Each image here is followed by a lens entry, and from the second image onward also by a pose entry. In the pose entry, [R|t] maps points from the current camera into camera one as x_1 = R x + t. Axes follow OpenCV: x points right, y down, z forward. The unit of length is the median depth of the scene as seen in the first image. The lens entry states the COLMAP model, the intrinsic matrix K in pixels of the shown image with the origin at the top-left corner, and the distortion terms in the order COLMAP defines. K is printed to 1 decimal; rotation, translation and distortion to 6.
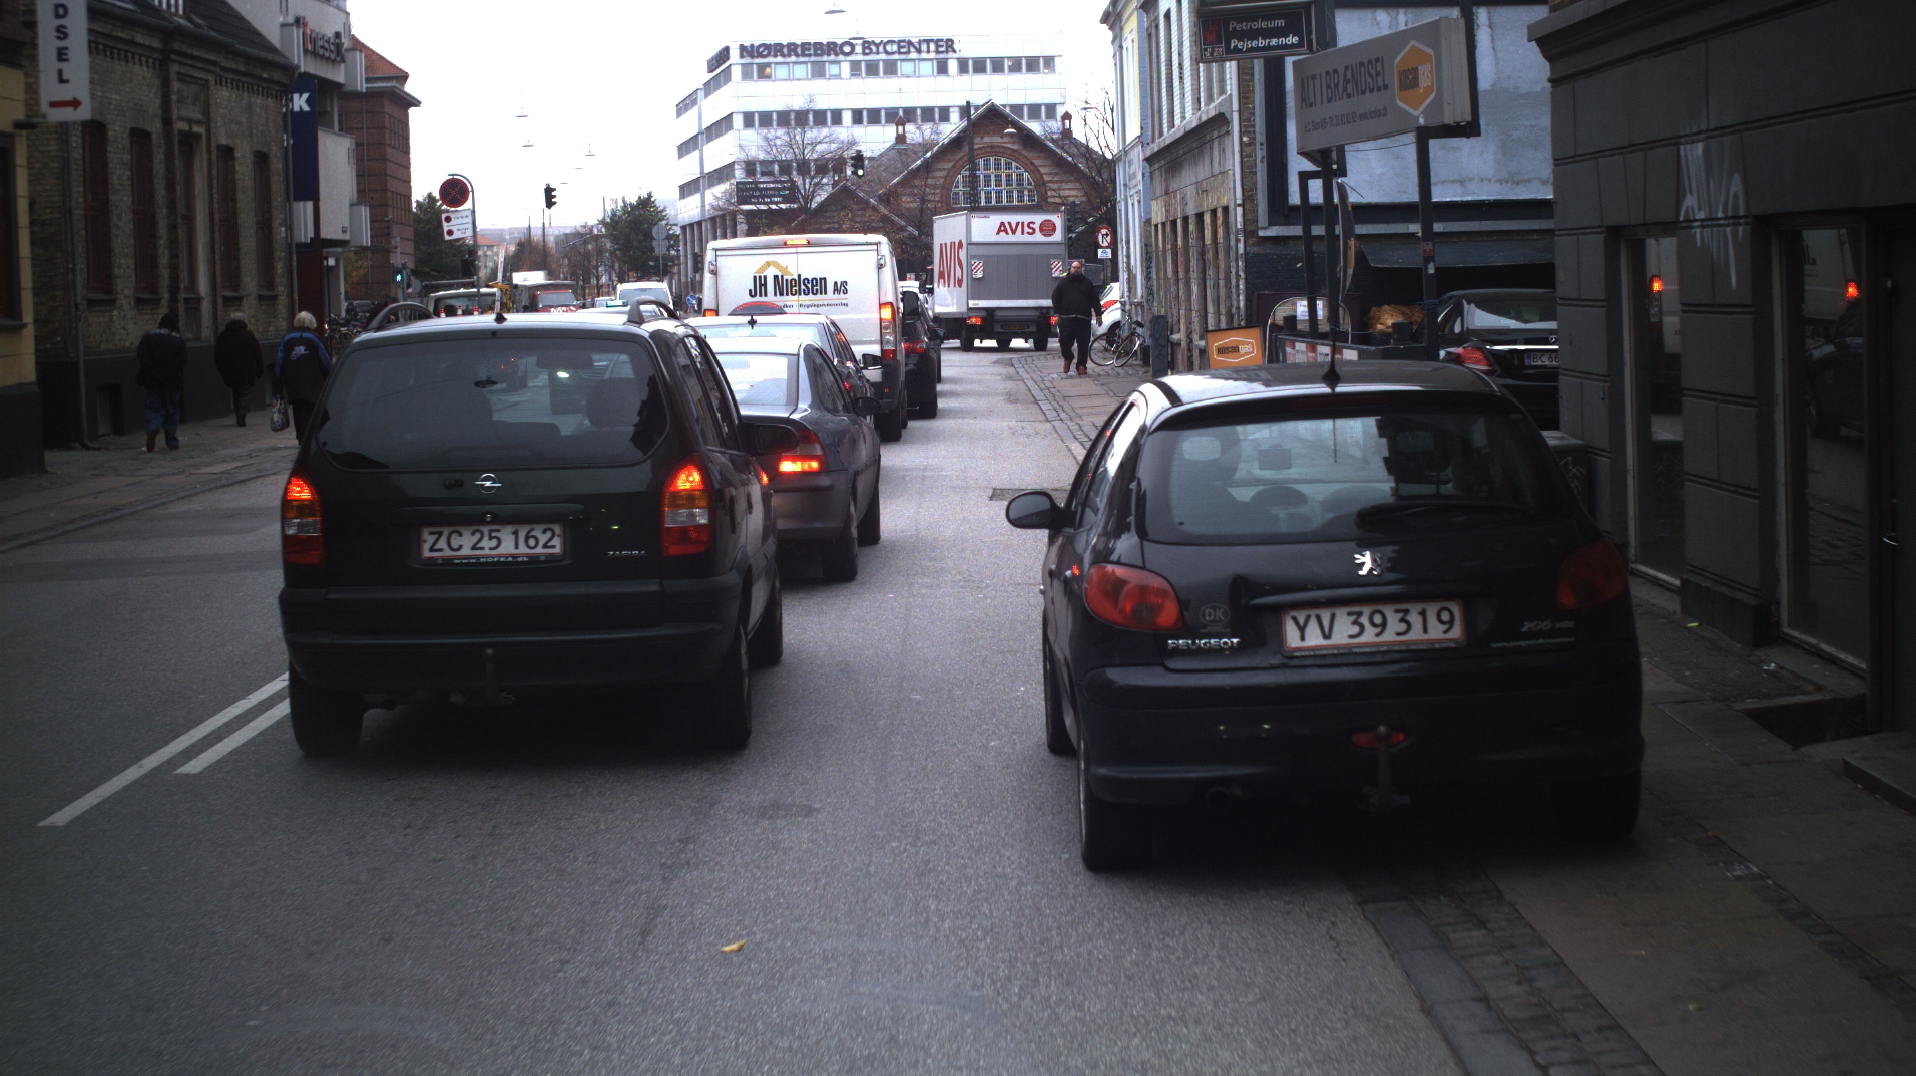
lens RADIAL K [[3595.8, 0, 961.8], [0, 3595.8, 522.0], [0, 0, 1]] dist [-0.244660, 0.000000]
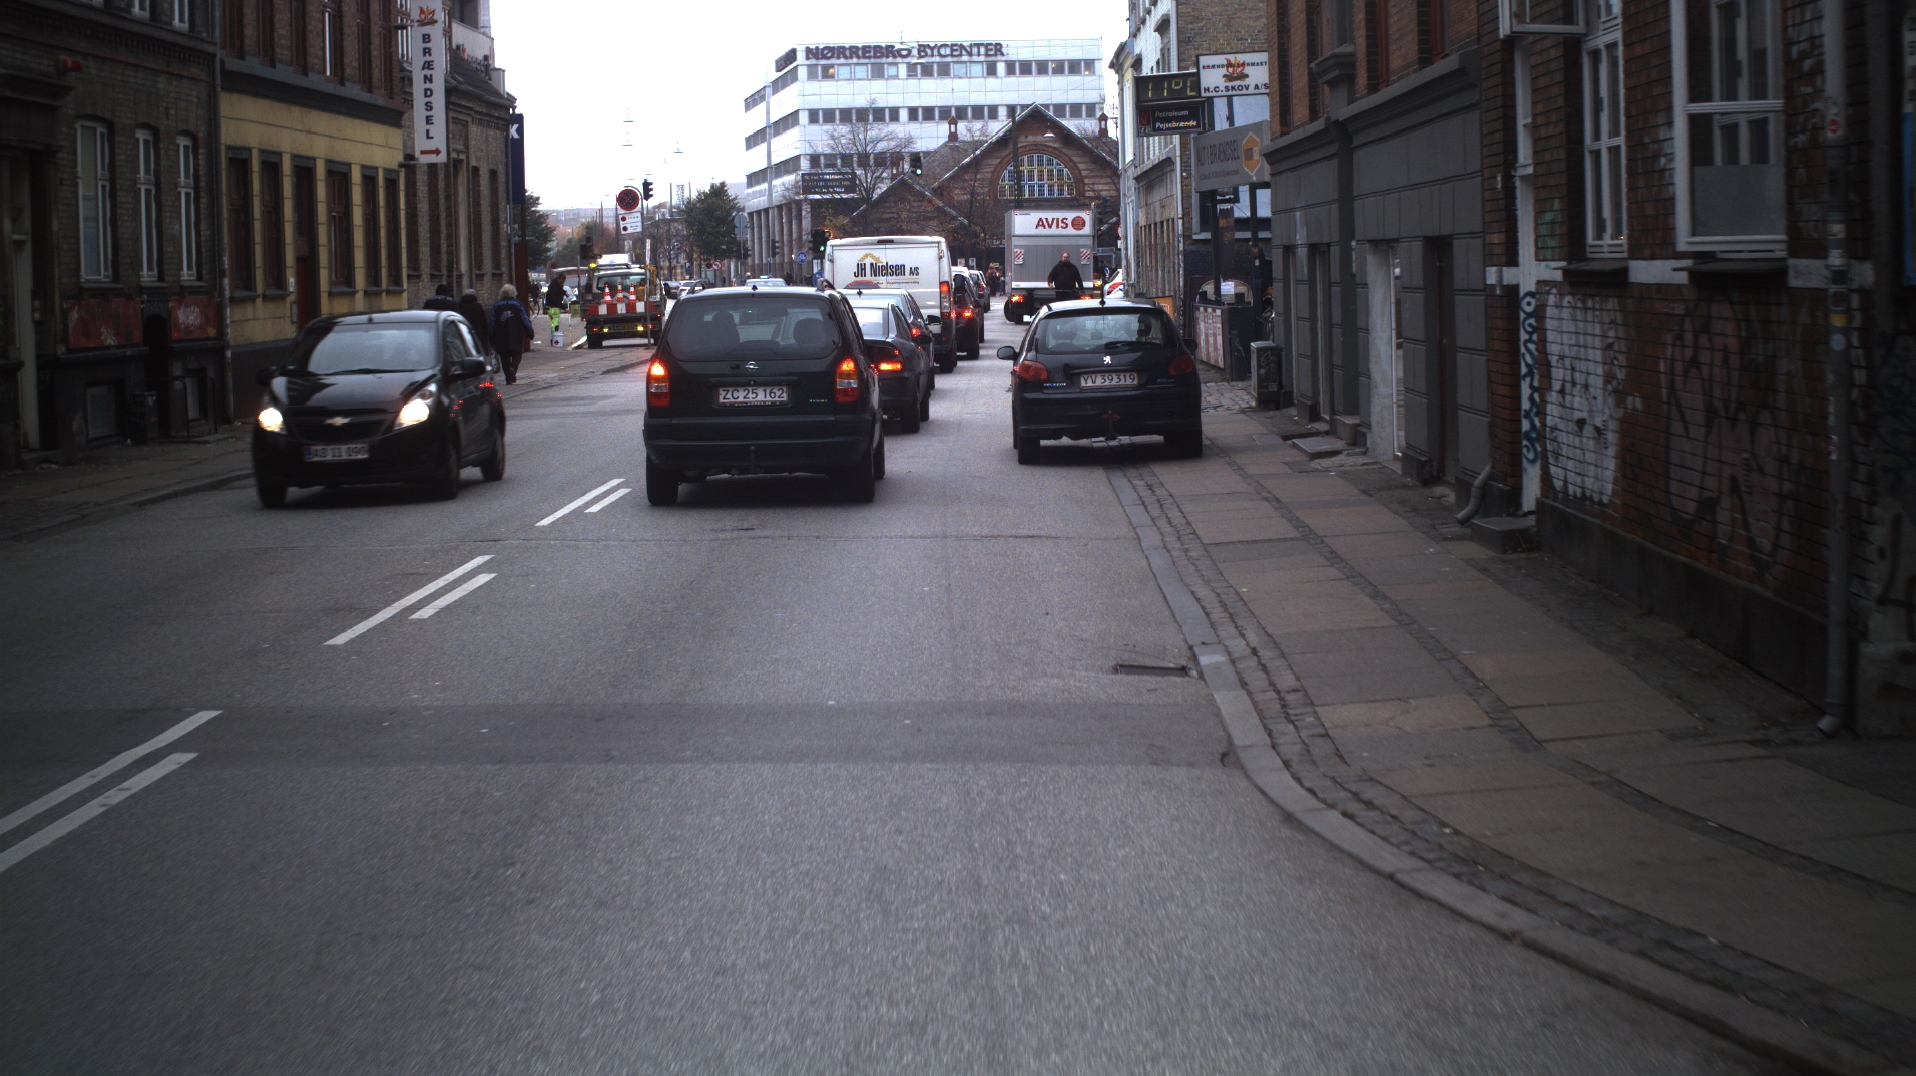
lens RADIAL K [[3595.8, 0, 936.7], [0, 3595.8, 498.7], [0, 0, 1]] dist [-0.244660, 0.000000]
pose [[0.999762, 0.007452, -0.020517, 0.001492], [-0.007491, 0.999970, -0.001850, 0.007177], [0.020503, 0.002003, 0.999788, -0.110313]]
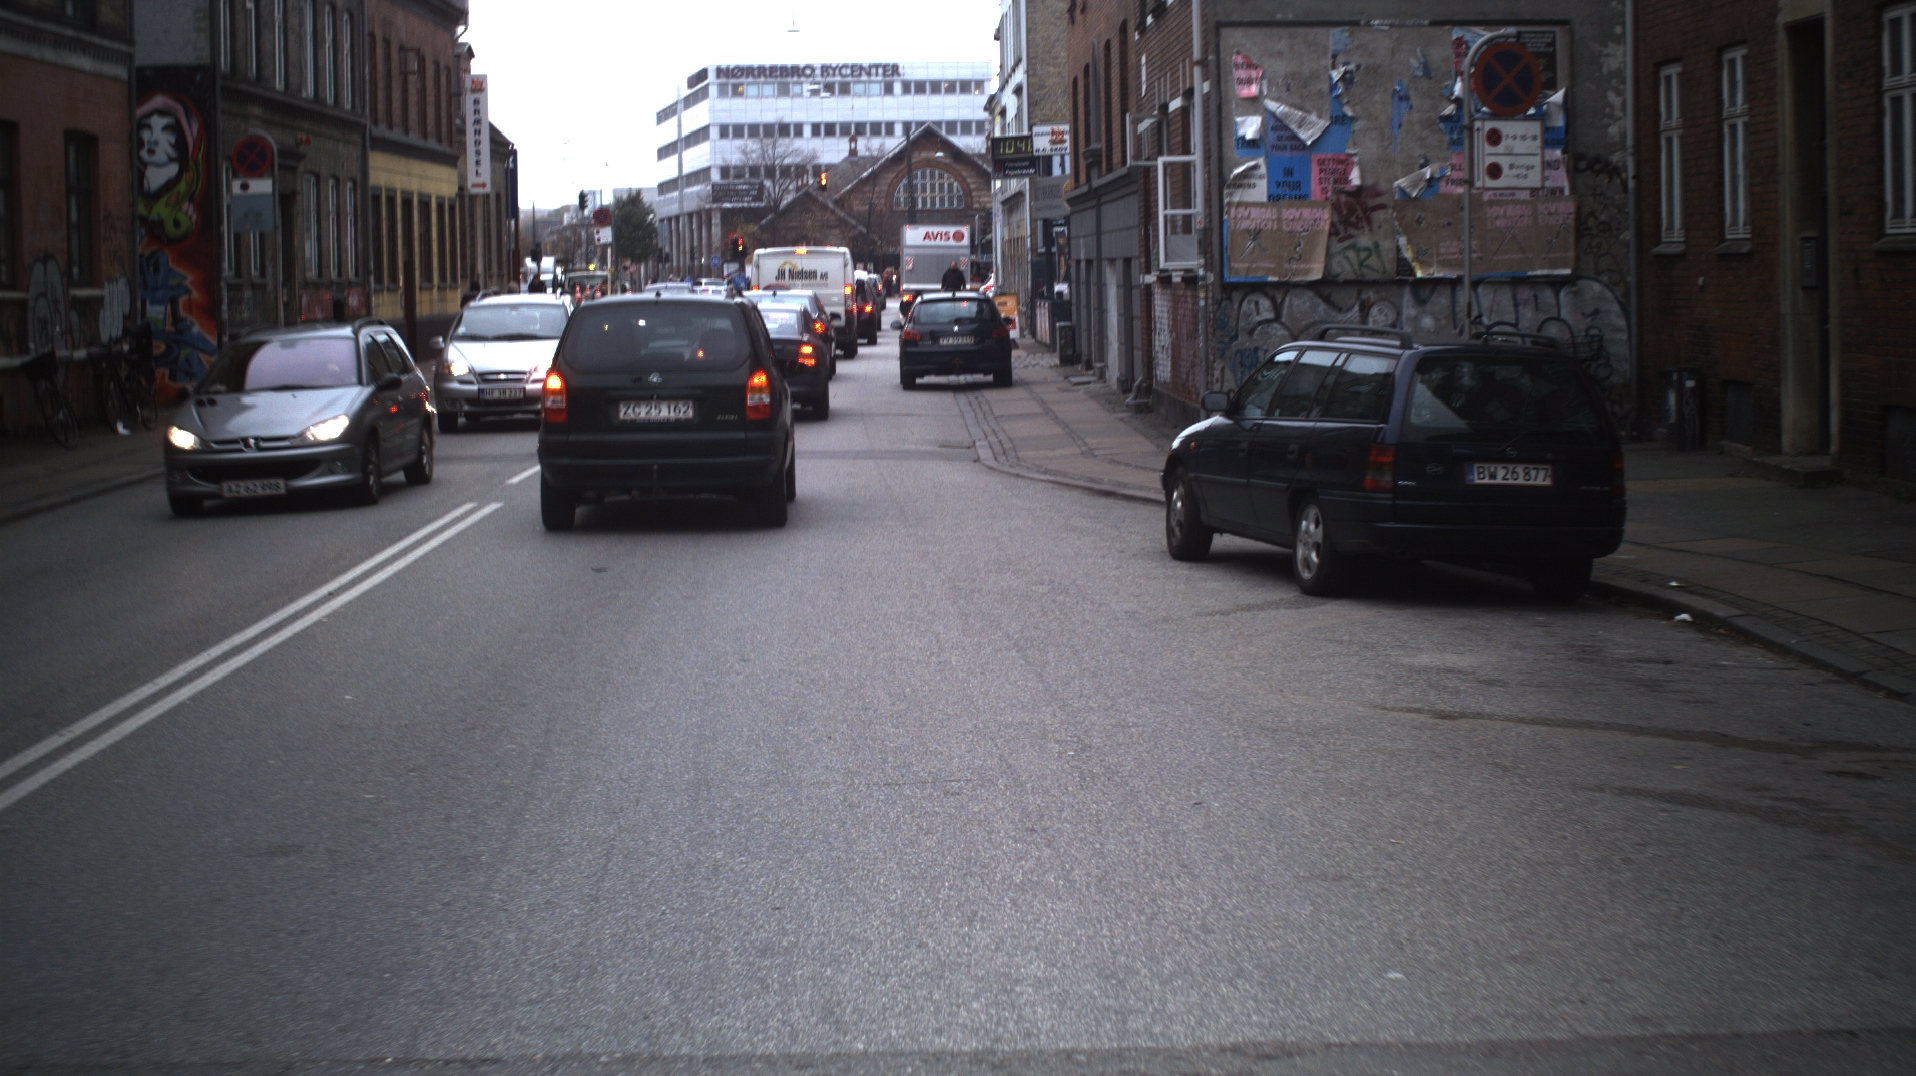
lens RADIAL K [[3595.8, 0, 964.0], [0, 3595.8, 536.4], [0, 0, 1]] dist [-0.244660, 0.000000]
pose [[0.999784, 0.012568, 0.016543, 0.002114], [-0.012686, 0.999894, 0.007104, 0.014403], [-0.016452, -0.007313, 0.999838, -0.221008]]
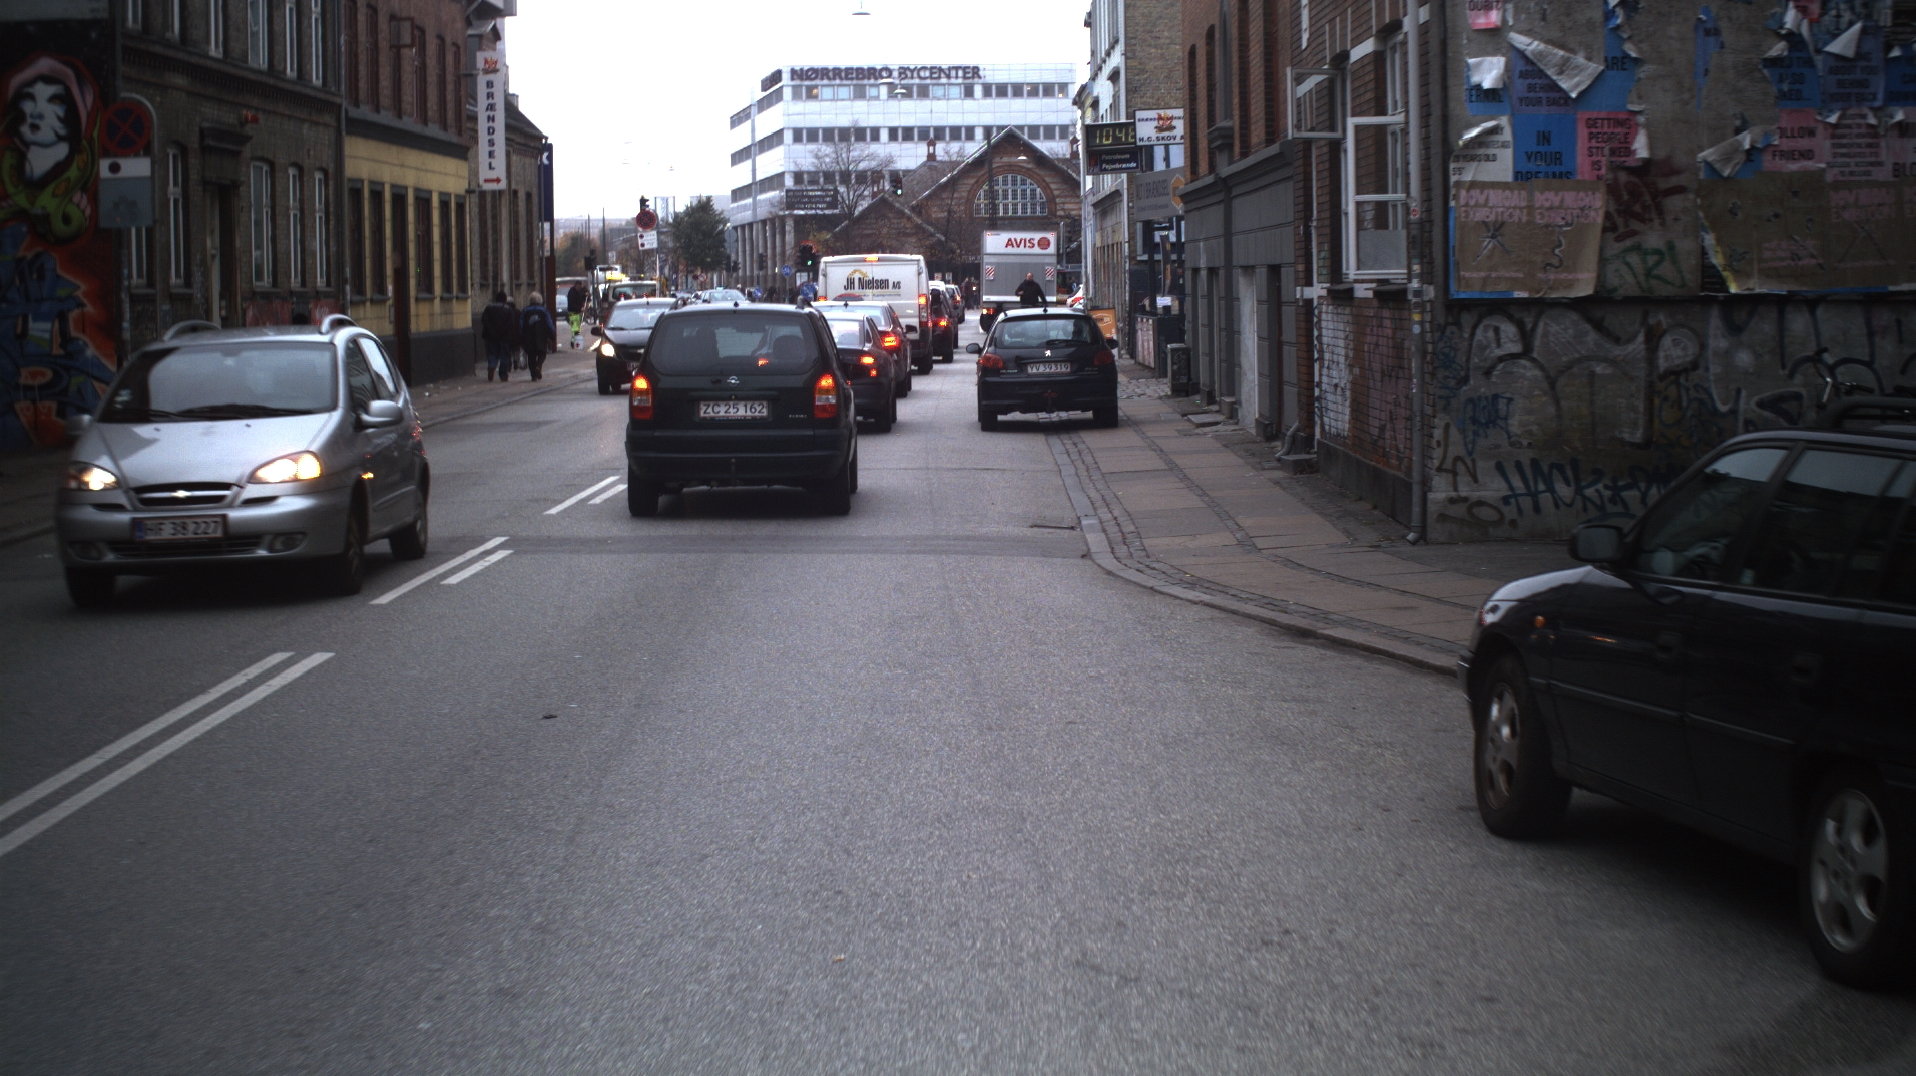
lens RADIAL K [[3595.8, 0, 948.2], [0, 3595.8, 519.1], [0, 0, 1]] dist [-0.244660, 0.000000]
pose [[0.999808, 0.016764, -0.010124, 0.002151], [-0.016766, 0.999859, -0.000133, 0.010727], [0.010120, 0.000303, 0.999949, -0.165647]]
